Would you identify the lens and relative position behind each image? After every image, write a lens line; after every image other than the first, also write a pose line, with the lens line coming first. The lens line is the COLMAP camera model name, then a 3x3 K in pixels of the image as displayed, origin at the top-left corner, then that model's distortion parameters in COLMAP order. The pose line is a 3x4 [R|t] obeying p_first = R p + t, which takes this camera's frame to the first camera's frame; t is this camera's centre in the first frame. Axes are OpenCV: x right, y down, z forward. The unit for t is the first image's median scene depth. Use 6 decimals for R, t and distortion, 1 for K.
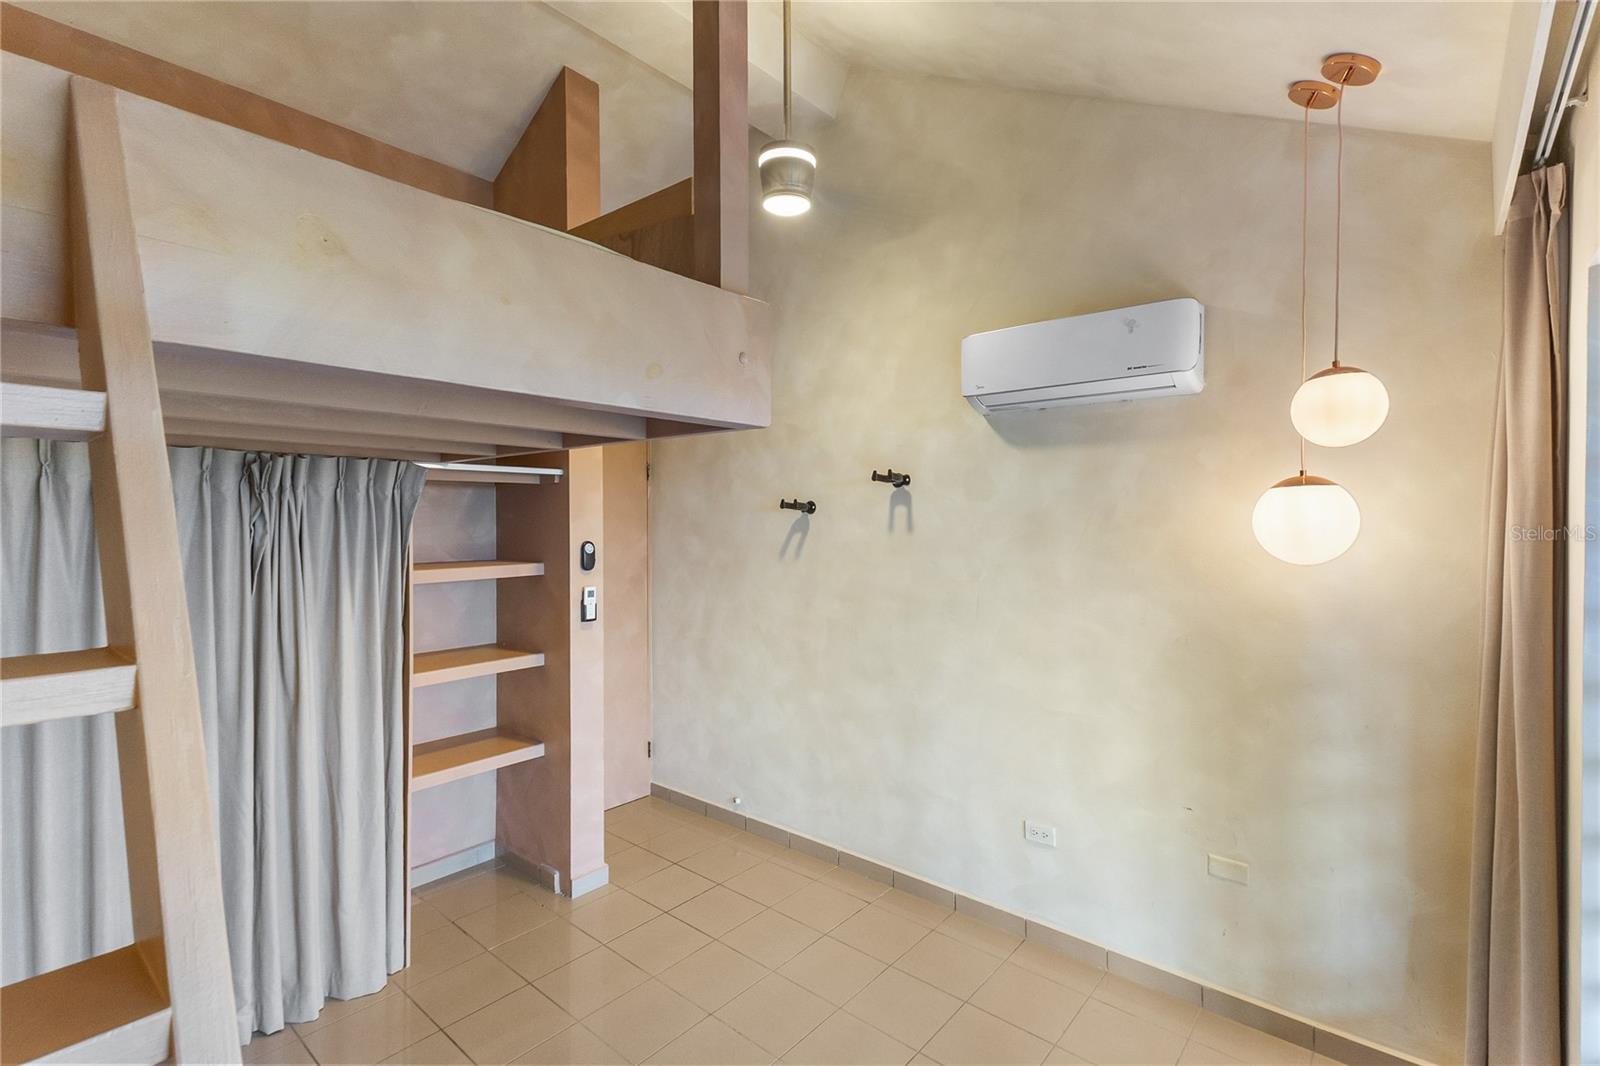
lens RADIAL K [[738.0, 0, 800.0], [0, 738.0, 533.0], [0, 0, 1]] dist [0.032878, -0.009646]
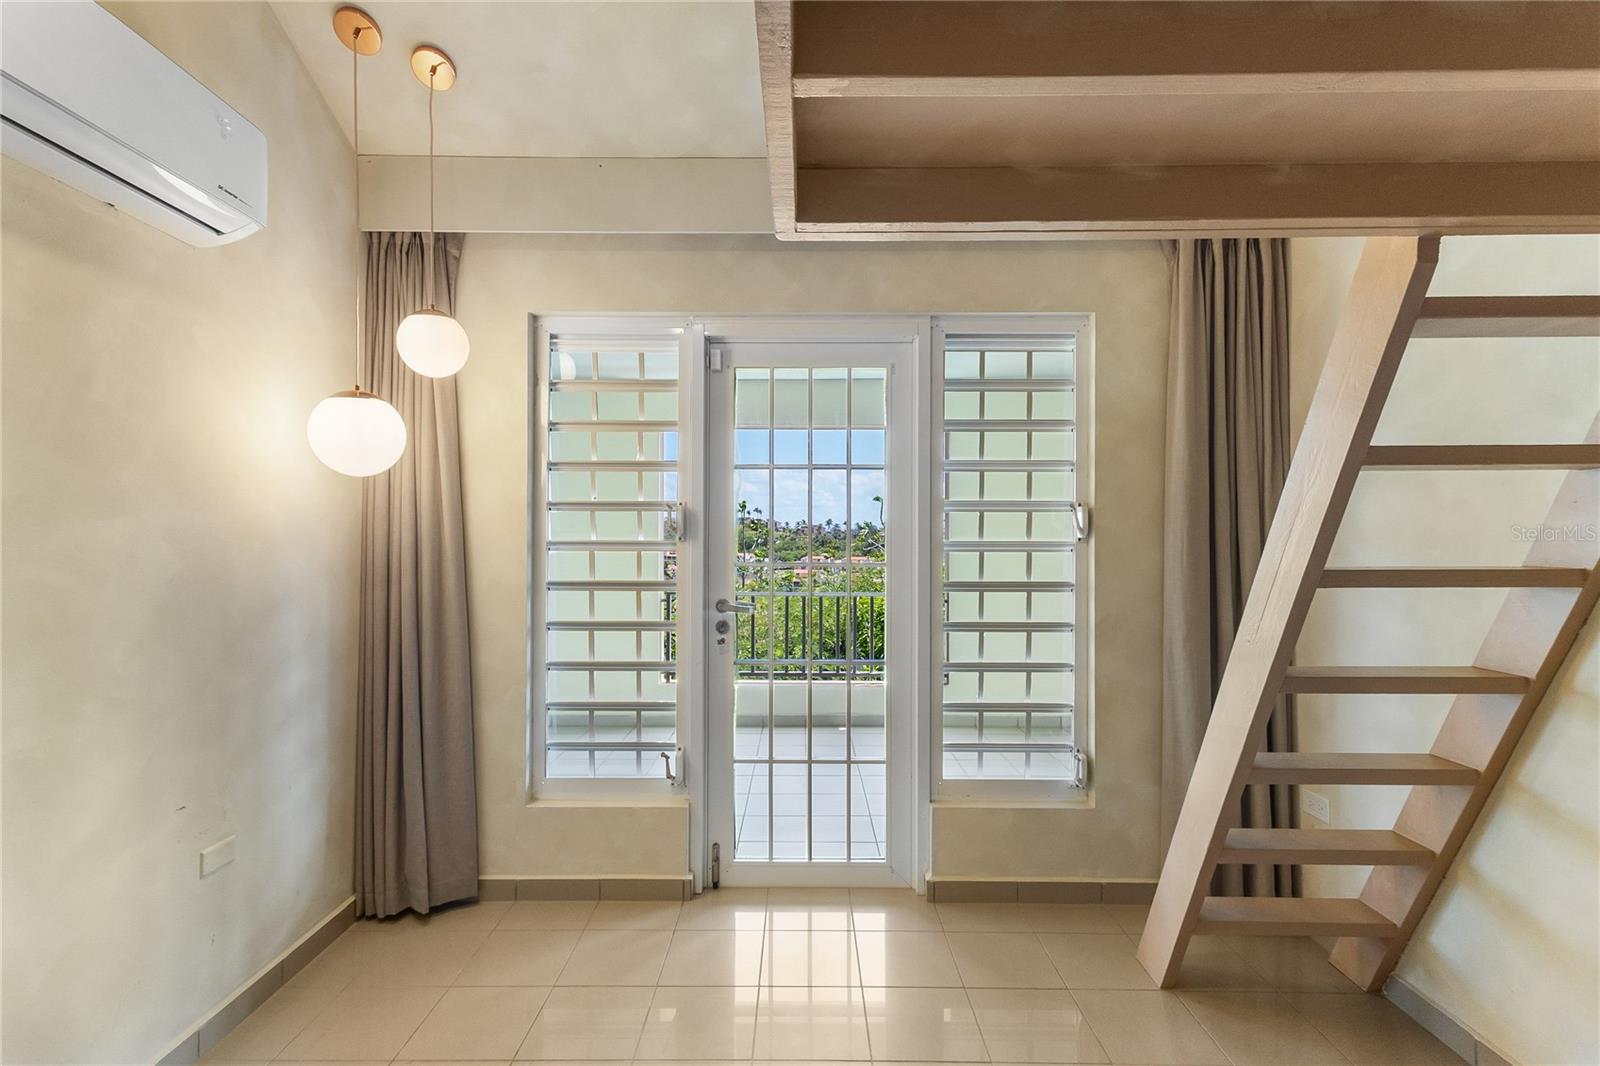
lens RADIAL K [[738.0, 0, 800.0], [0, 738.0, 533.0], [0, 0, 1]] dist [0.032878, -0.009646]
pose [[-0.649815, -0.002032, 0.760090, -0.479644], [0.010010, 0.999887, 0.011231, 0.107443], [-0.760027, 0.014907, -0.649721, 1.115764]]
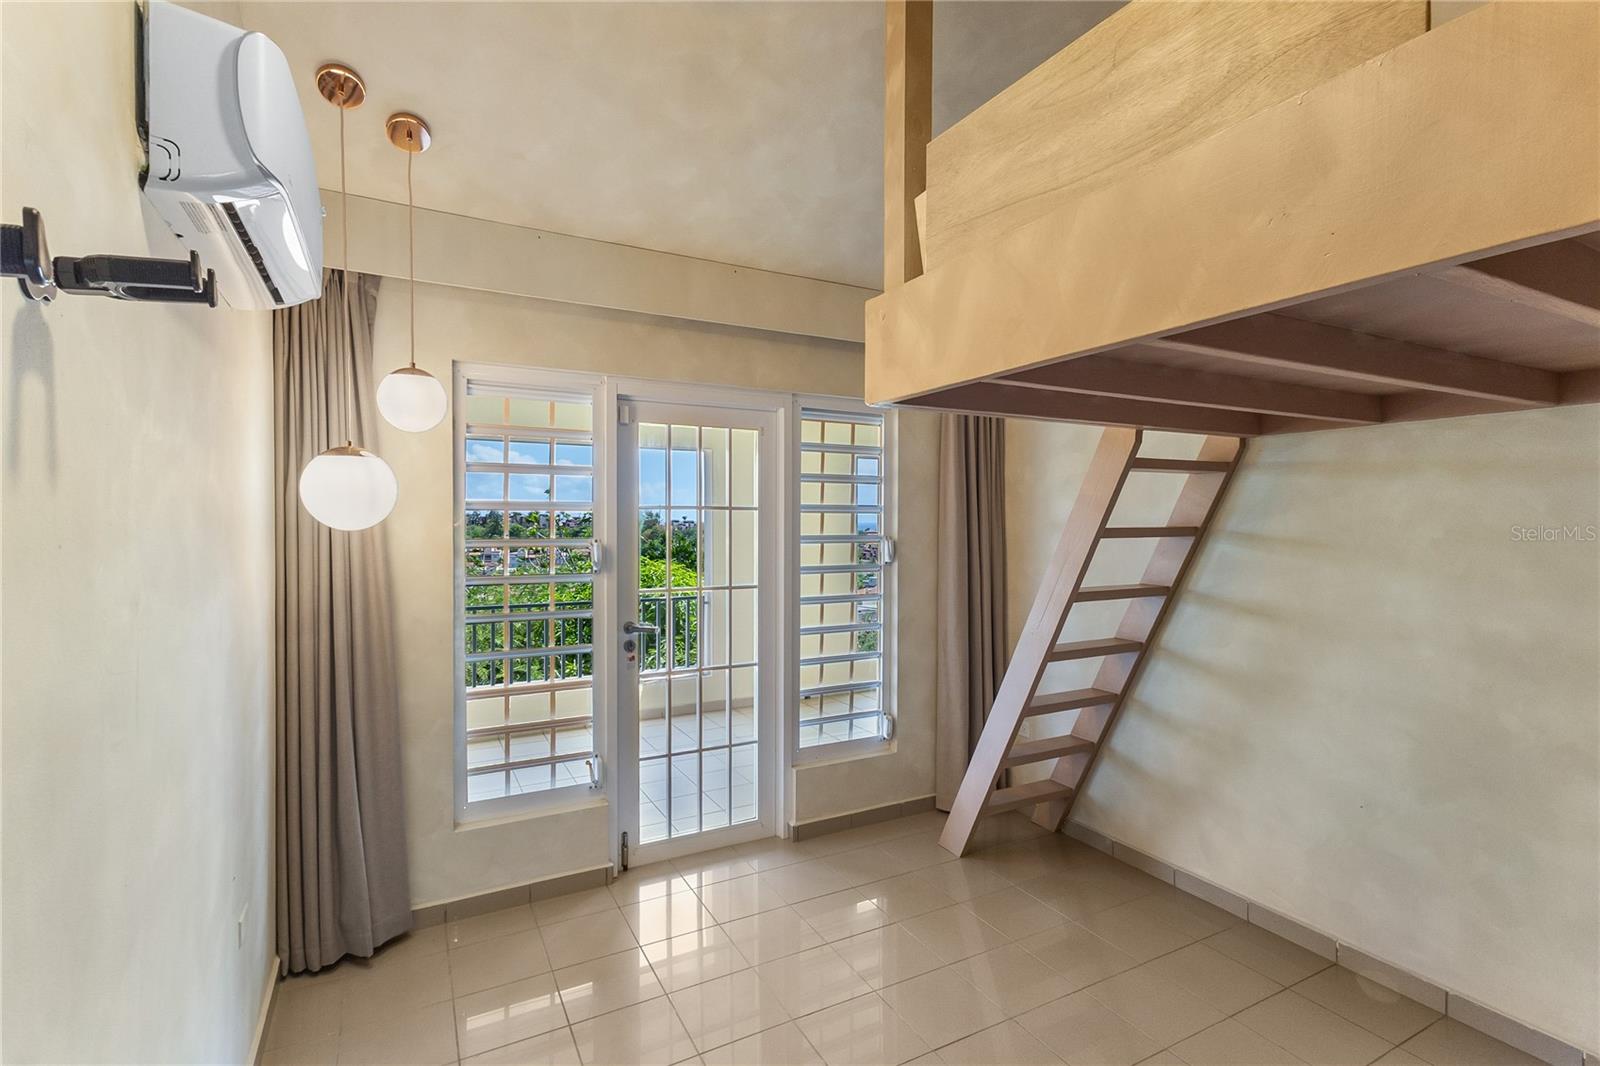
lens RADIAL K [[738.0, 0, 800.0], [0, 738.0, 533.0], [0, 0, 1]] dist [0.032878, -0.009646]
pose [[-0.932932, -0.010947, 0.359887, -0.279294], [0.001318, 0.999427, 0.033815, 0.011025], [-0.360051, 0.032022, -0.932383, 1.620046]]
